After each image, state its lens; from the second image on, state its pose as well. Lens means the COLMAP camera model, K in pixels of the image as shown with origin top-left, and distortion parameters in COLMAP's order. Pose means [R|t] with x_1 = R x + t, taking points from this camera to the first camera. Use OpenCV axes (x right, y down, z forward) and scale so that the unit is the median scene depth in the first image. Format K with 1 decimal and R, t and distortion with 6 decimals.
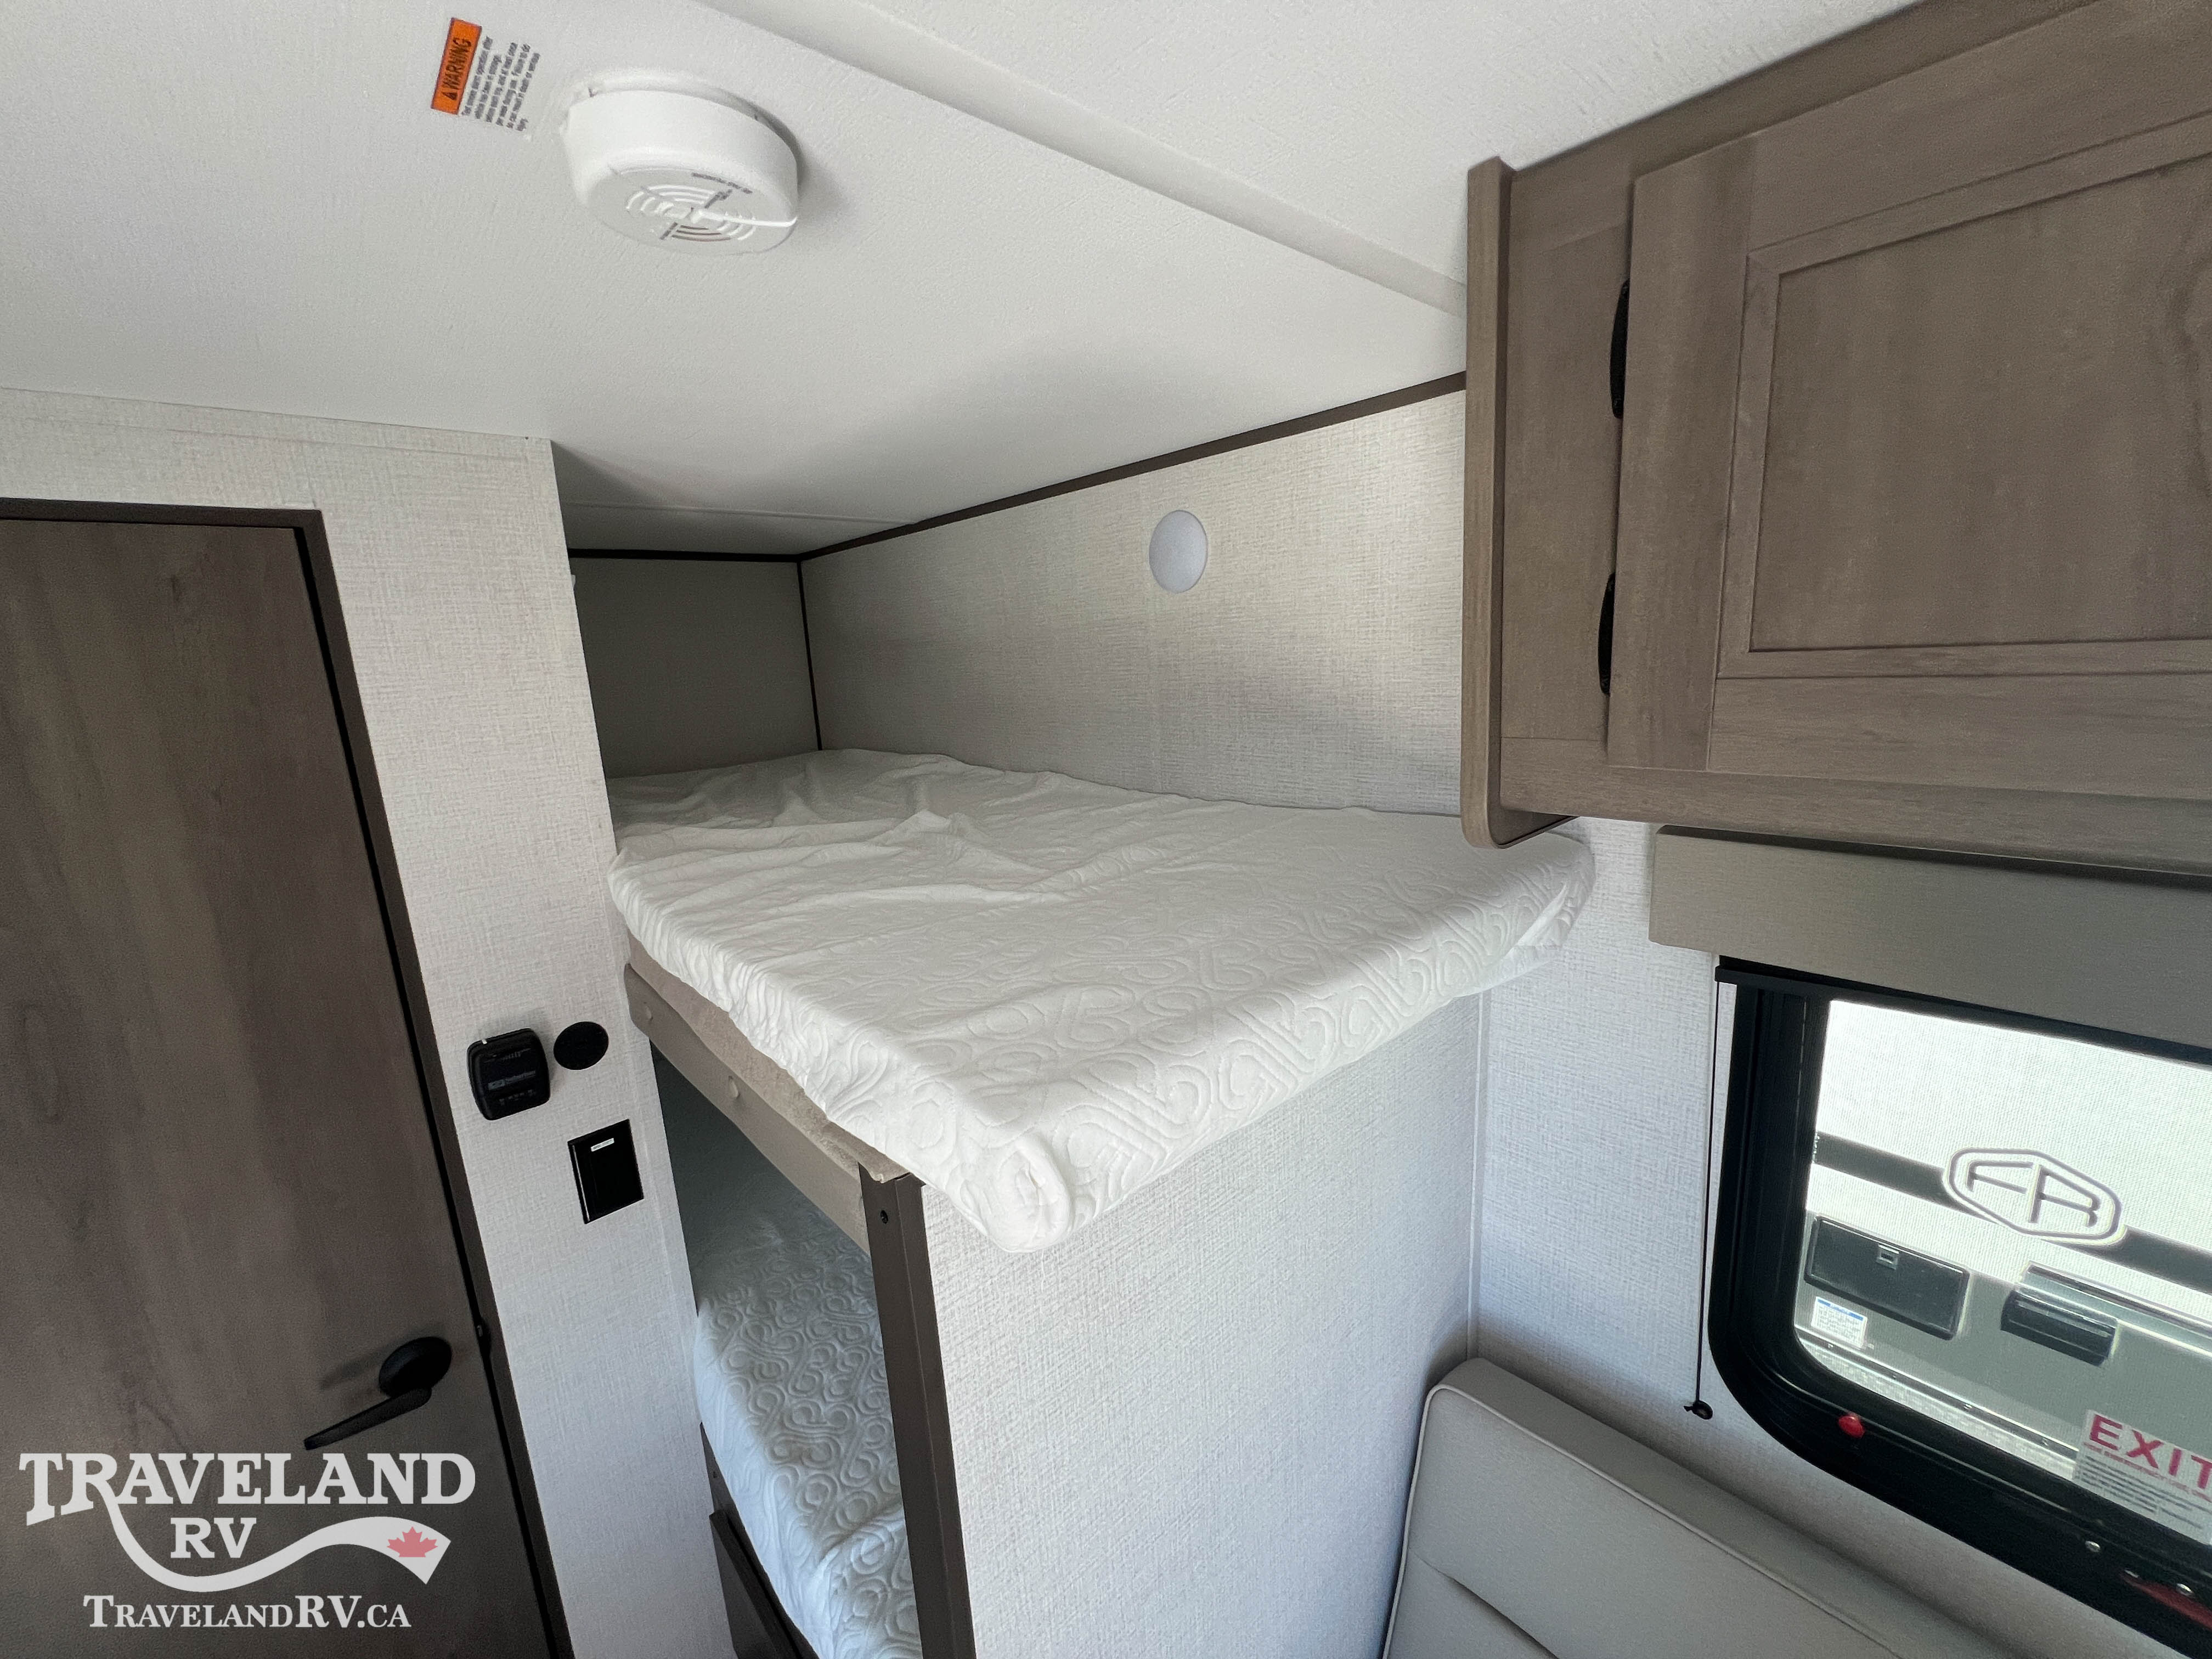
lens RADIAL K [[887.2, 0, 1103.6], [0, 887.2, 827.7], [0, 0, 1]] dist [-0.003111, 0.000696]
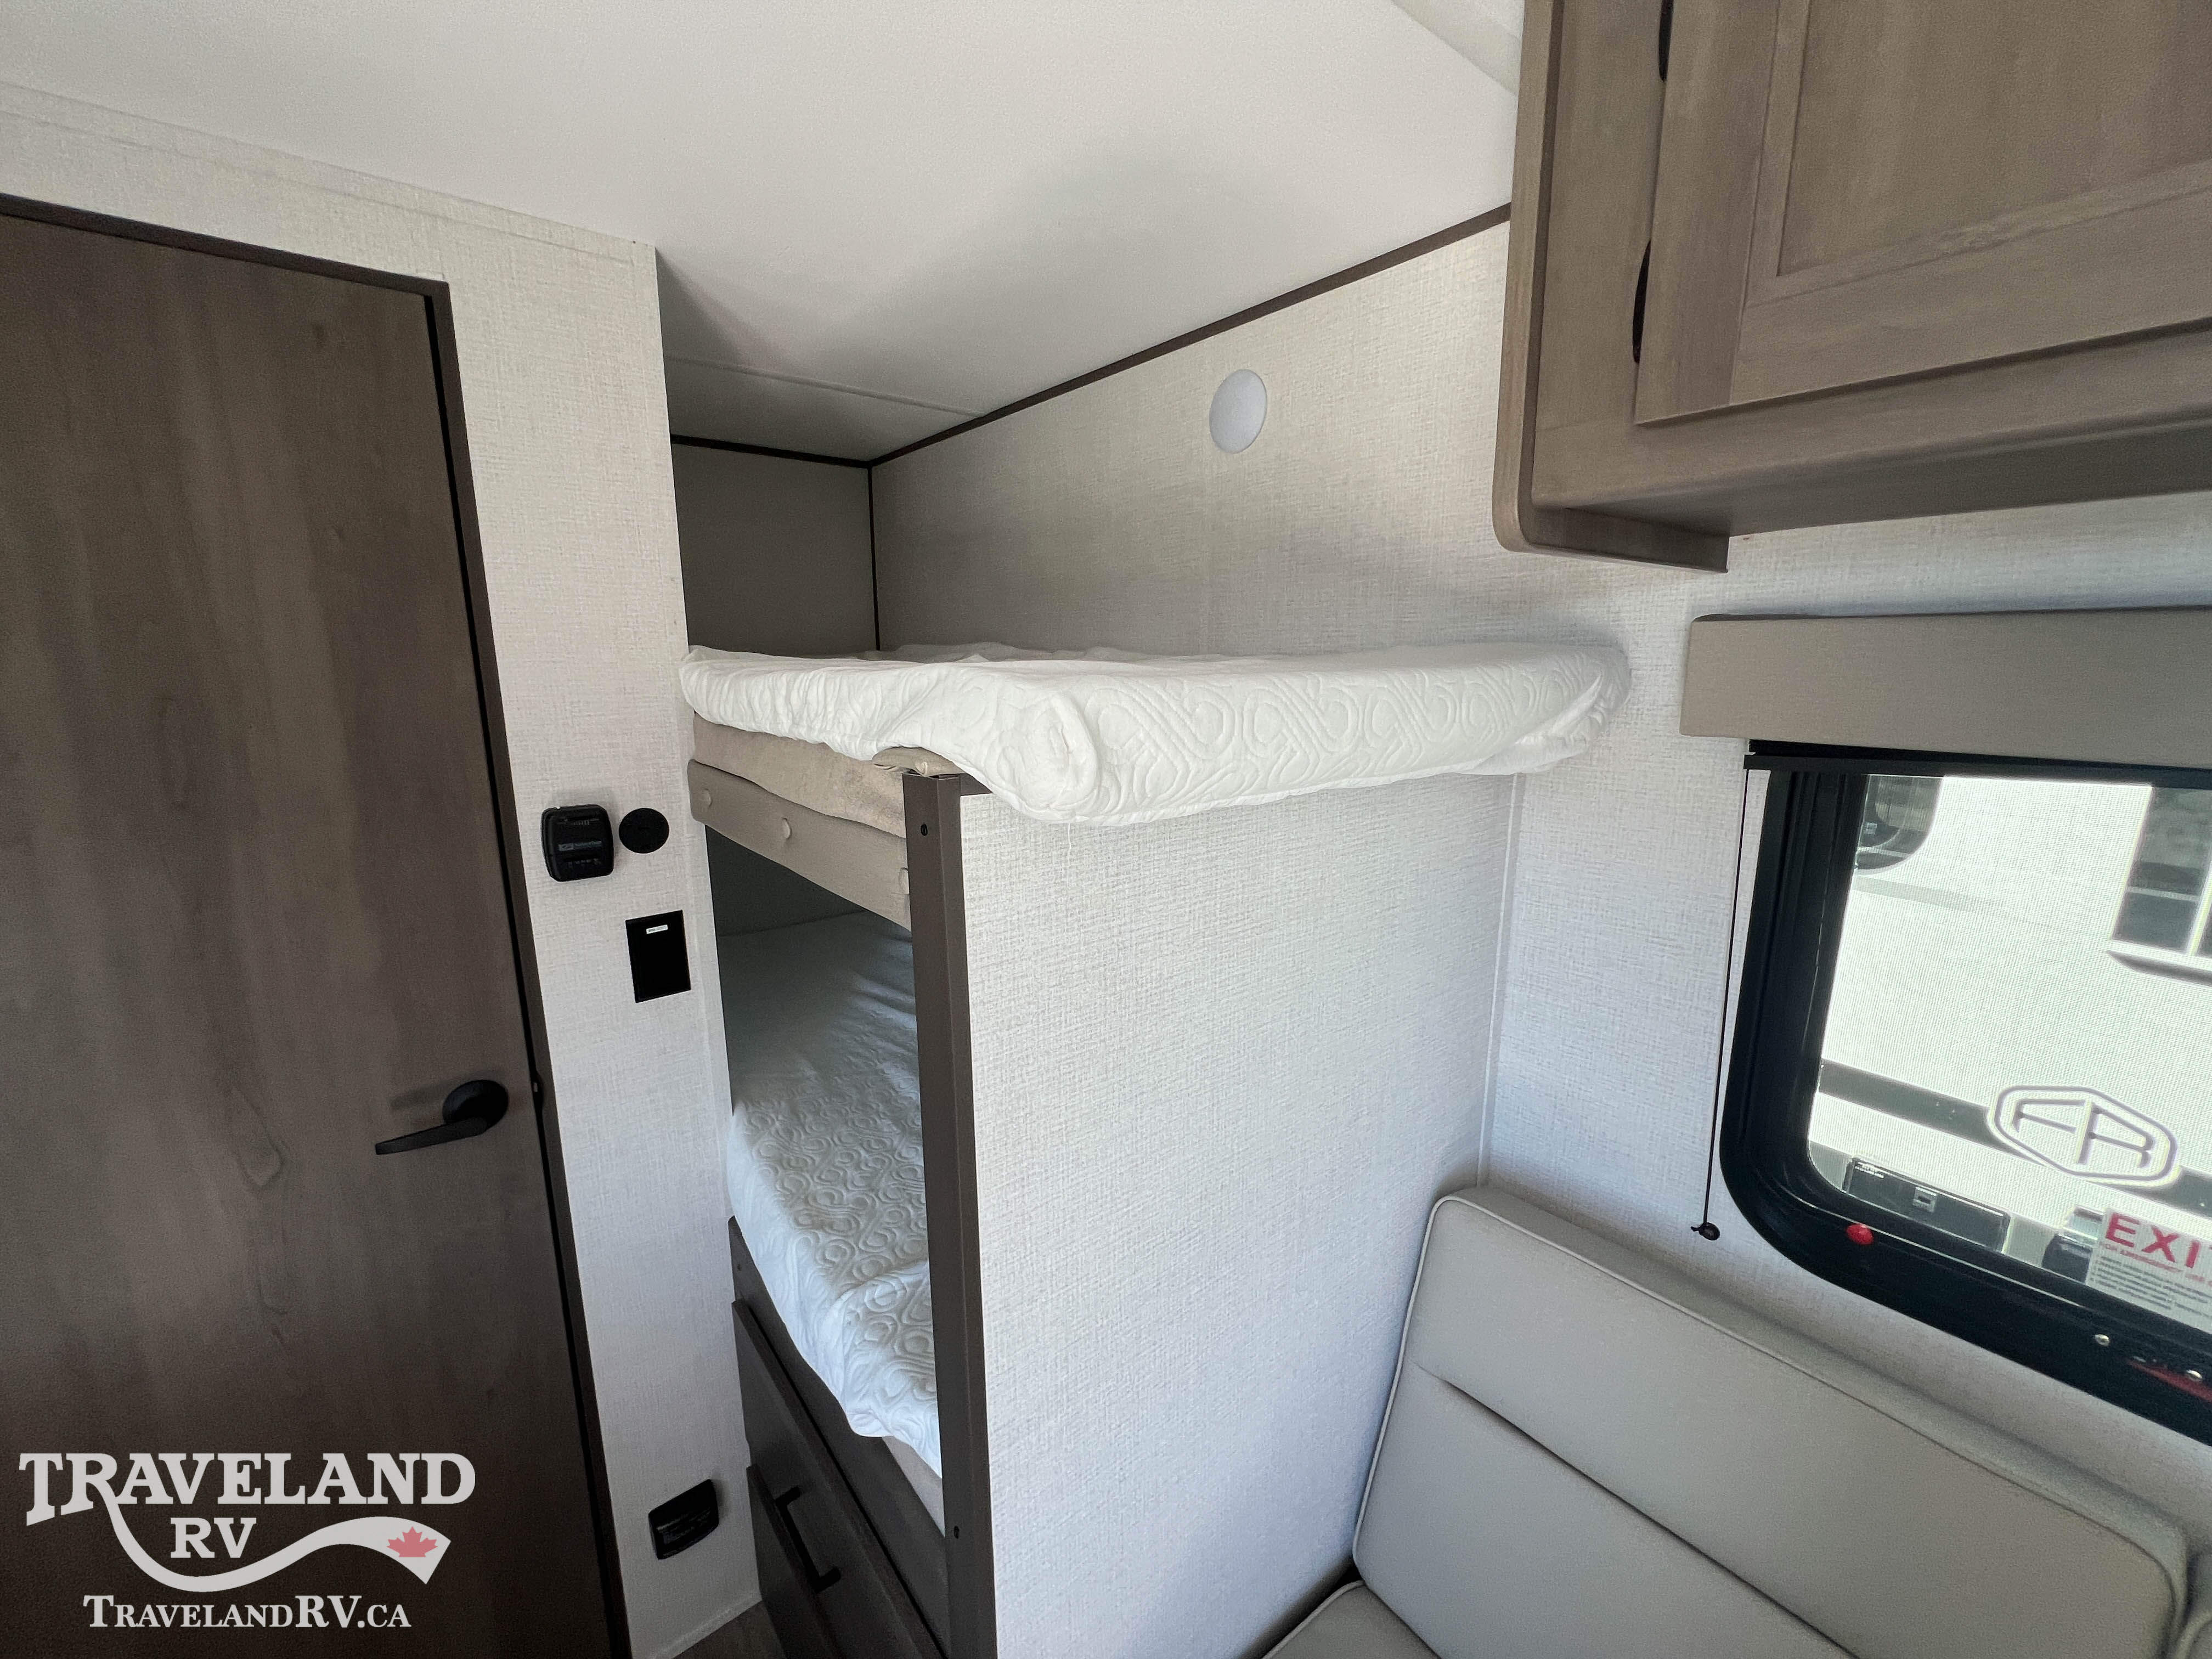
lens RADIAL K [[887.2, 0, 1103.6], [0, 887.2, 827.7], [0, 0, 1]] dist [-0.003111, 0.000696]
pose [[0.996819, 0.062150, -0.049888, 0.013347], [-0.062479, 0.998033, -0.005063, 0.237584], [0.049475, 0.008164, 0.998742, -0.037437]]
